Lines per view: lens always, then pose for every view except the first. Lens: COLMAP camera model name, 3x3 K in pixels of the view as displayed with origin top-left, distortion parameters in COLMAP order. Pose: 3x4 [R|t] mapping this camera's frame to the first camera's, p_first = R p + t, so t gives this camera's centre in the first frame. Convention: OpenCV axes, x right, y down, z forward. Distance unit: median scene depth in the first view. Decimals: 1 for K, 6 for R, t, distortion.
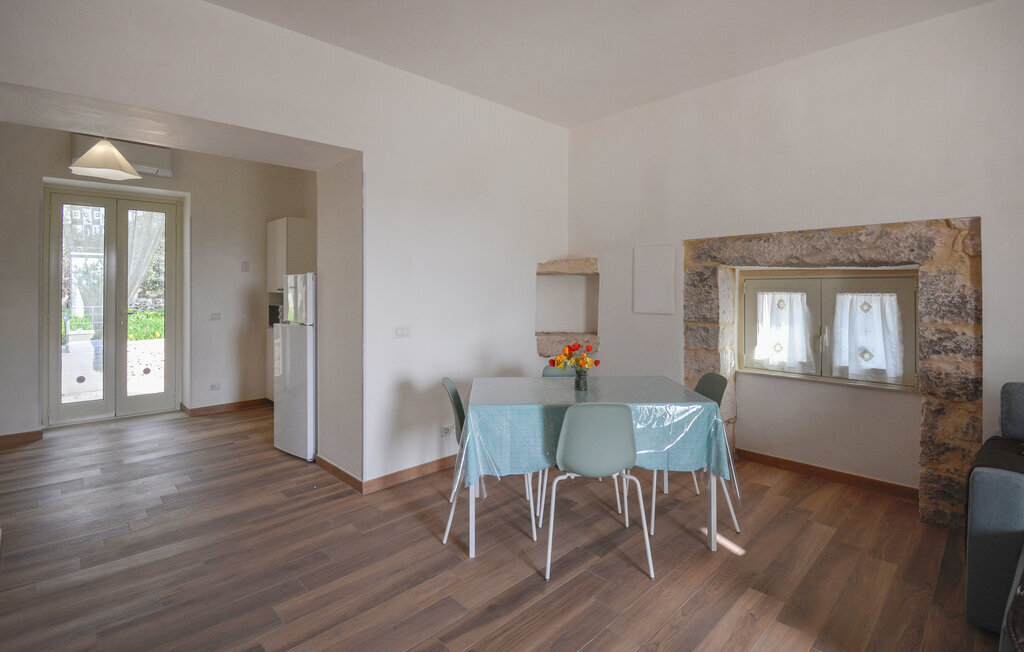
lens RADIAL K [[484.8, 0, 511.6], [0, 484.8, 297.3], [0, 0, 1]] dist [-0.000448, -0.000377]
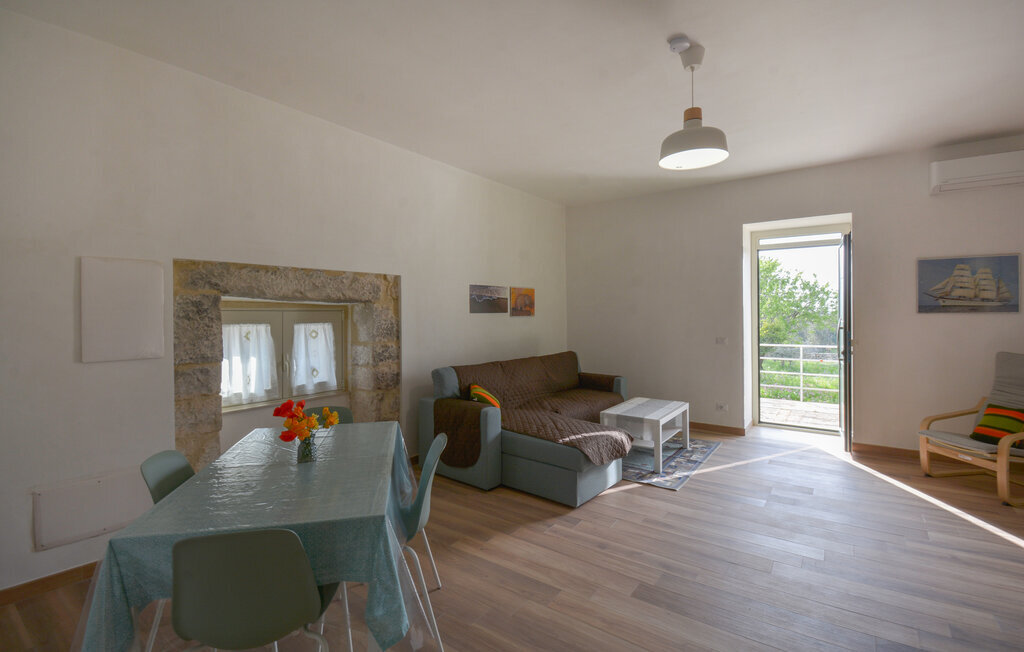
lens RADIAL K [[464.0, 0, 513.3], [0, 464.0, 319.2], [0, 0, 1]] dist [0.000484, 0.000013]
pose [[-0.180370, -0.011041, 0.983537, -0.539843], [0.023629, 0.999600, 0.015555, -0.025179], [-0.983315, 0.026046, -0.180036, 0.716764]]
